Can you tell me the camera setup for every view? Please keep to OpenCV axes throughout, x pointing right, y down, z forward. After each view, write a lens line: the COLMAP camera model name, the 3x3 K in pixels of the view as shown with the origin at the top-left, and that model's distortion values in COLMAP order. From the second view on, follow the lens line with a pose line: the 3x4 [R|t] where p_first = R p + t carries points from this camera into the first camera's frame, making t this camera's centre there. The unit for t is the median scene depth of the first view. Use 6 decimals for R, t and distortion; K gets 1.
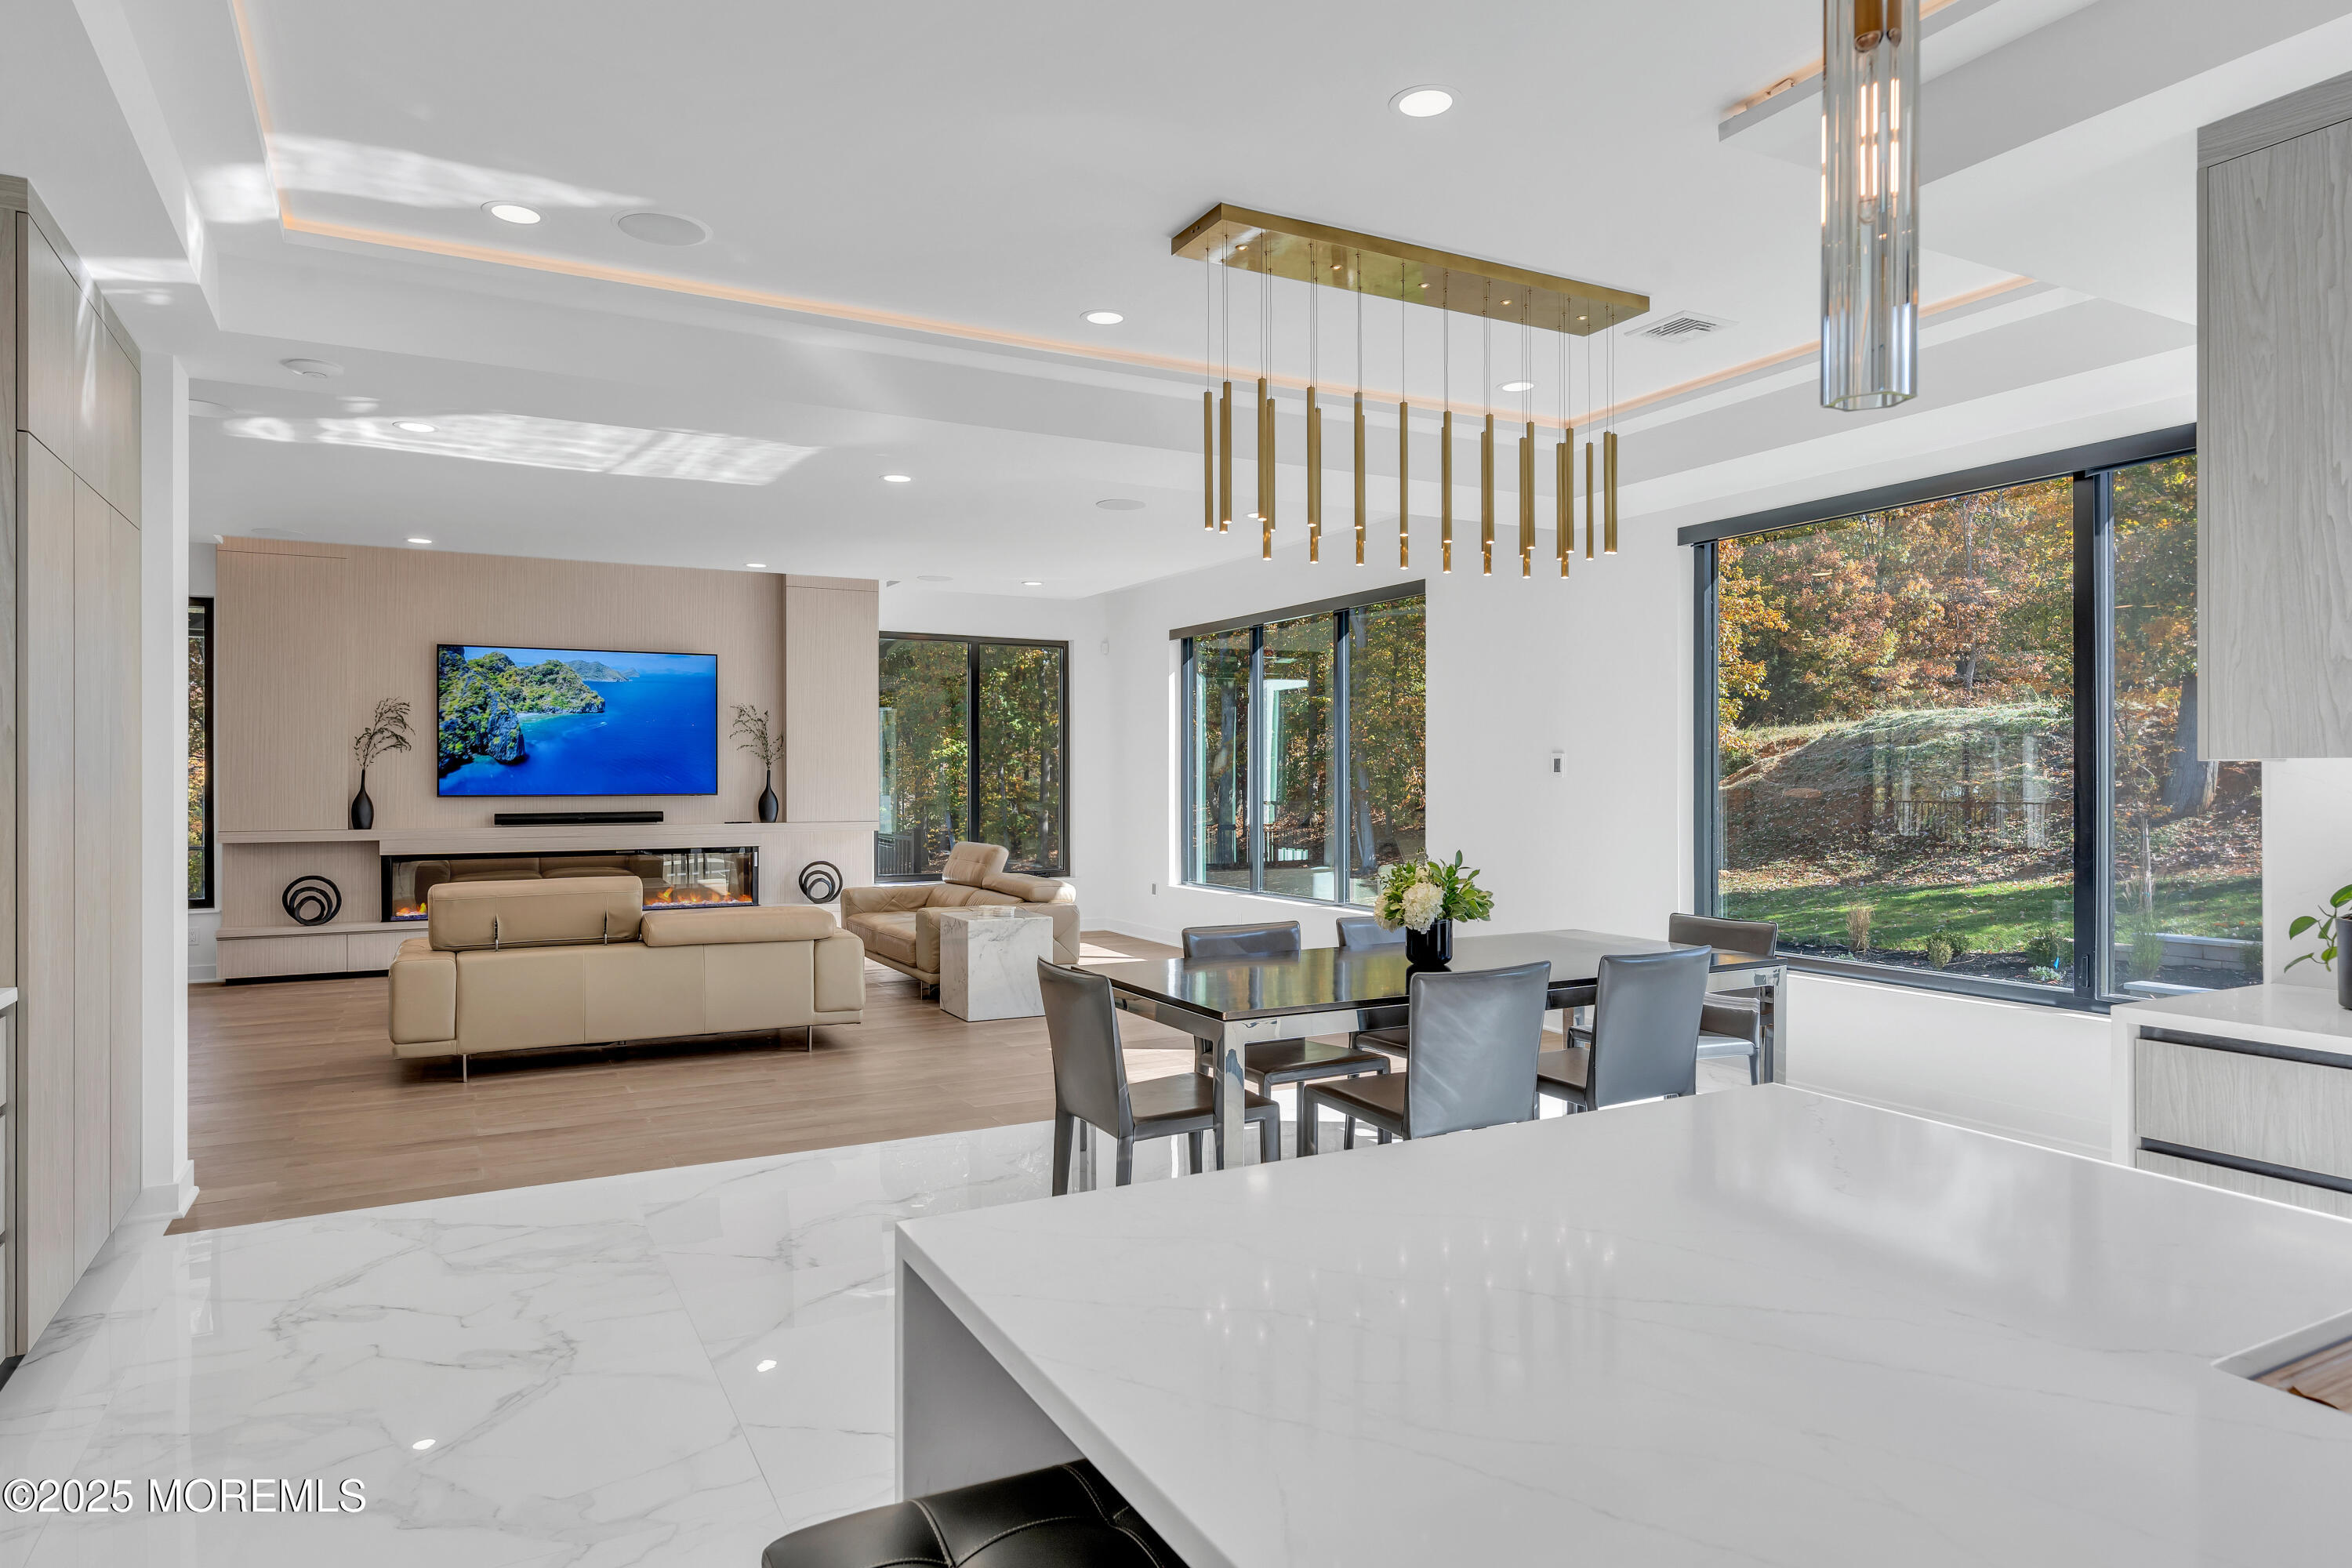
lens RADIAL K [[1399.7, 0, 1162.8], [0, 1399.7, 761.6], [0, 0, 1]] dist [0.007295, 0.002433]
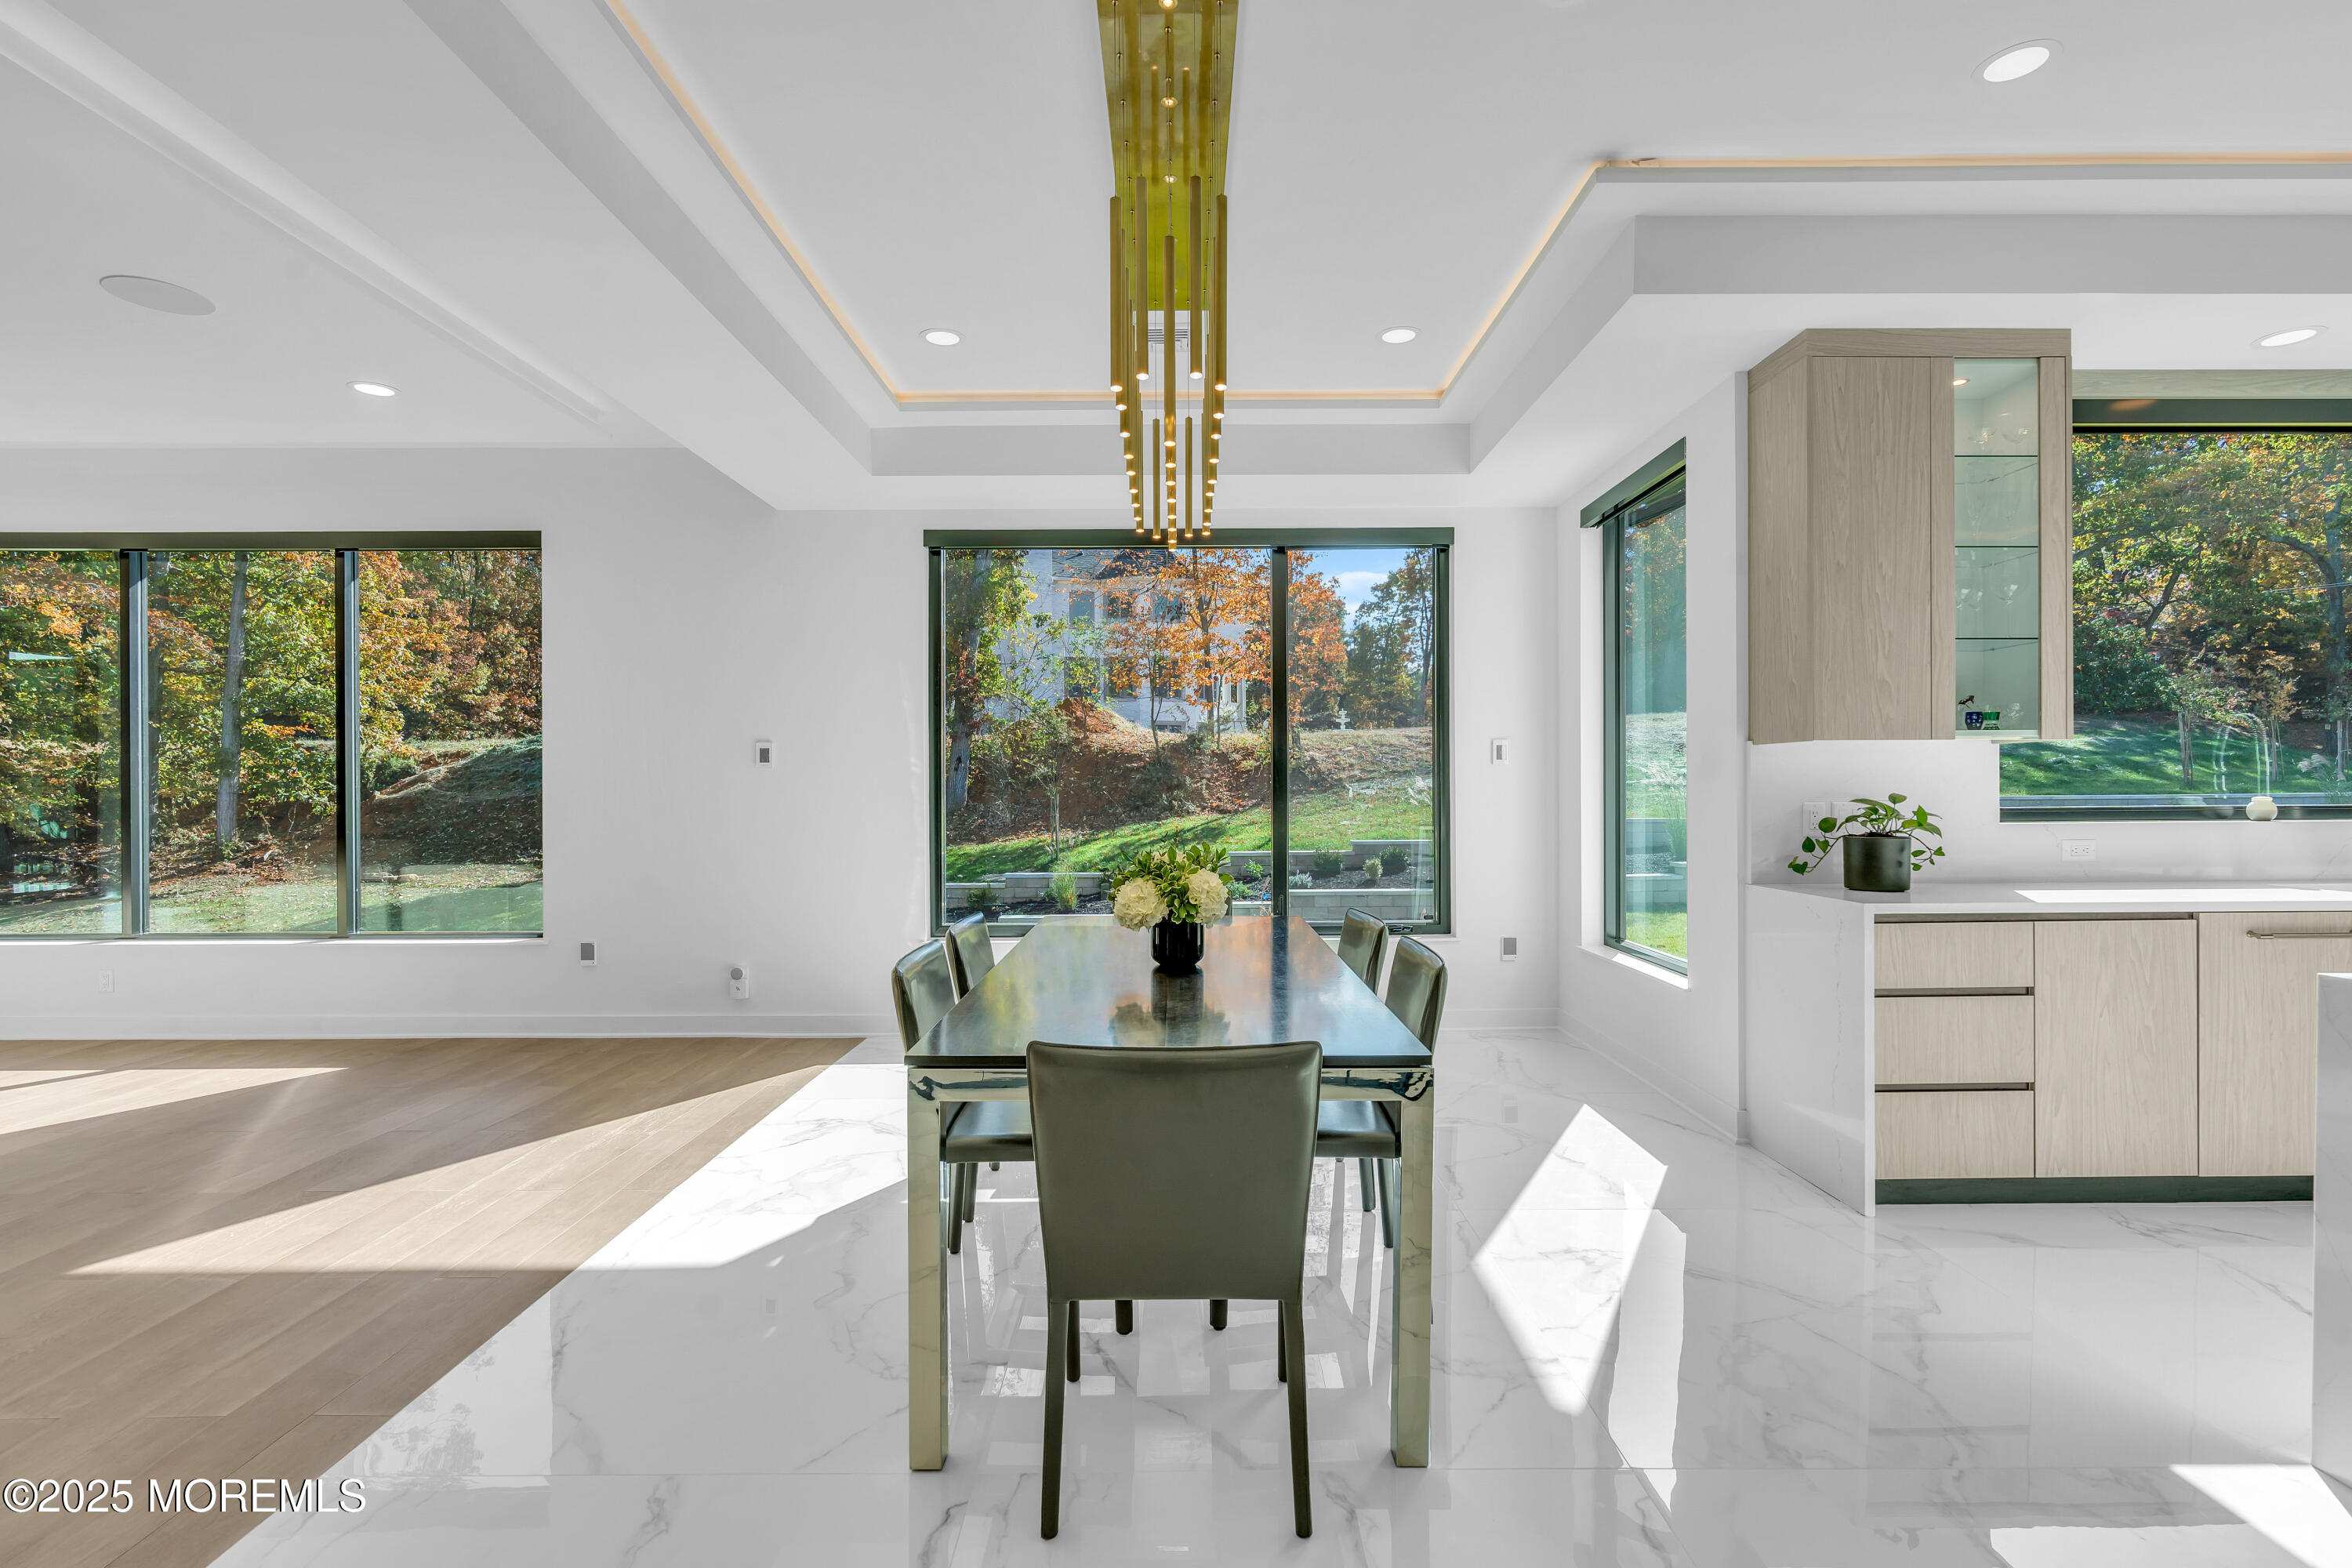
lens RADIAL K [[1080.5, 0, 1181.9], [0, 1080.5, 791.5], [0, 0, 1]] dist [0.003908, -0.000345]
pose [[0.446982, -0.004469, 0.894532, -0.184908], [-0.006121, 0.999949, 0.008054, 0.014410], [-0.894522, -0.009076, 0.446932, 0.319251]]
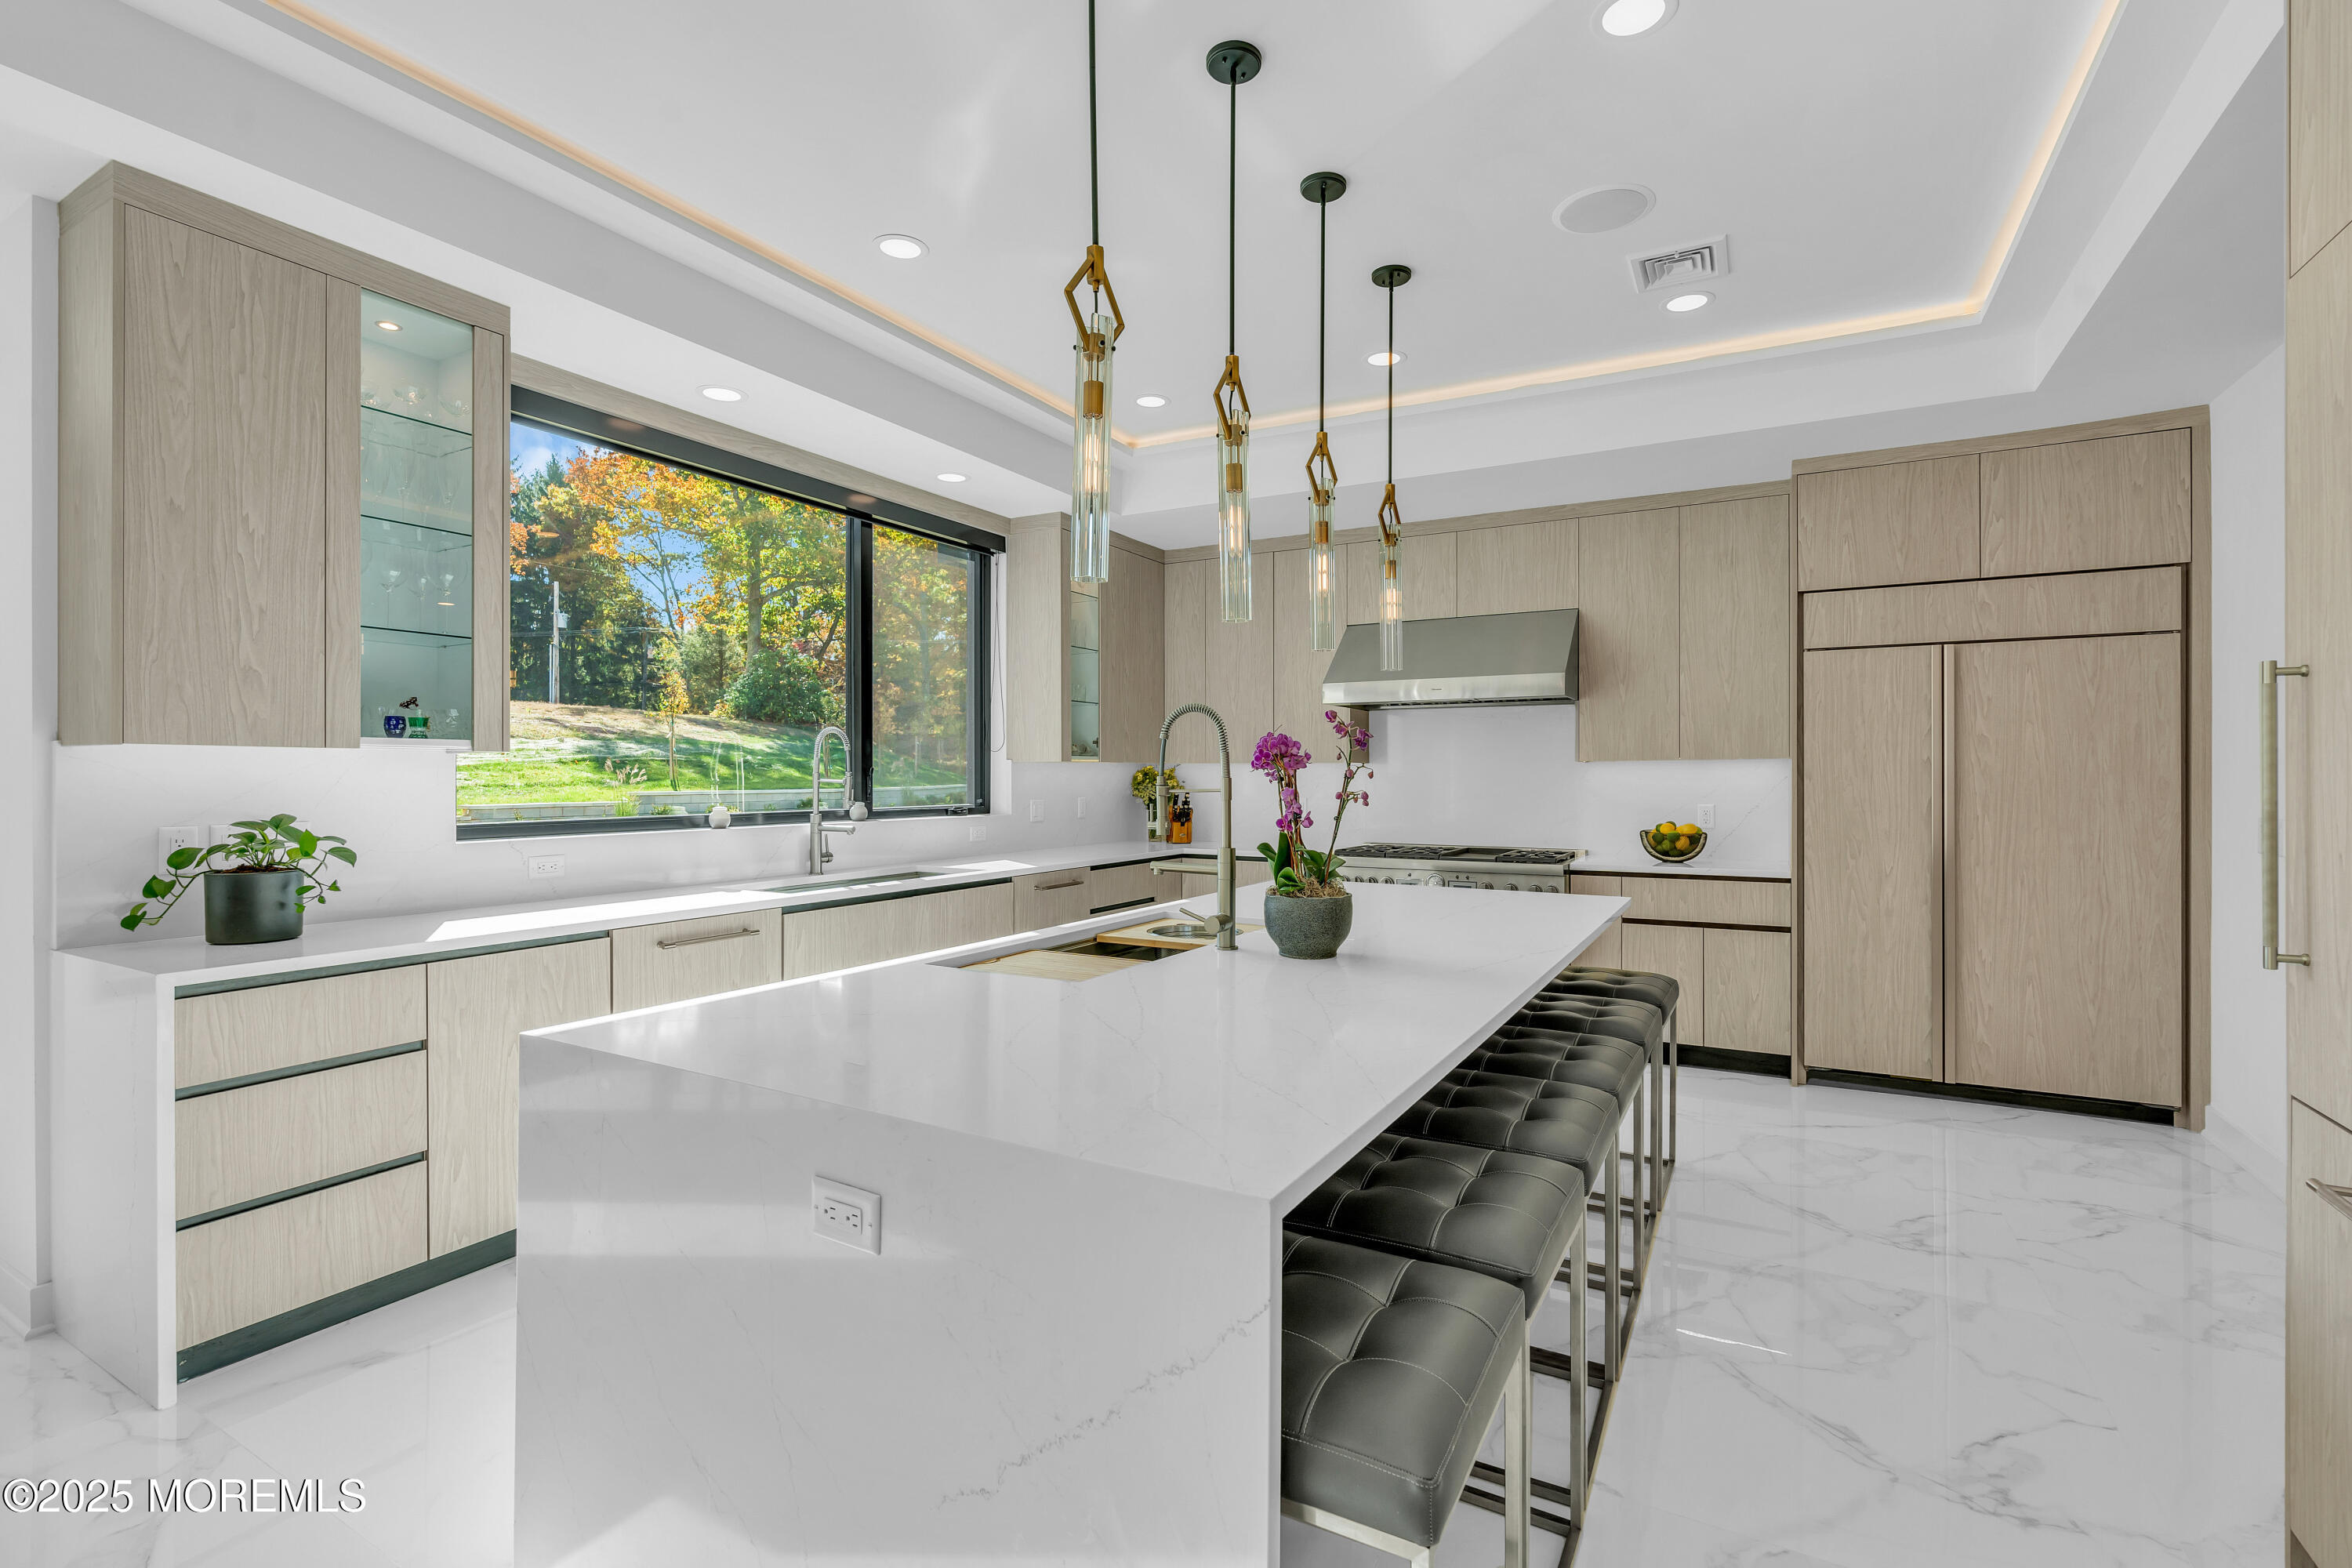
lens RADIAL K [[1080.5, 0, 1182.0], [0, 1080.5, 777.6], [0, 0, 1]] dist [0.003908, -0.000345]
pose [[-0.555082, 0.003123, 0.831790, -0.121848], [-0.007508, 0.999933, -0.008765, 0.007624], [-0.831762, -0.011110, -0.555021, 0.229807]]
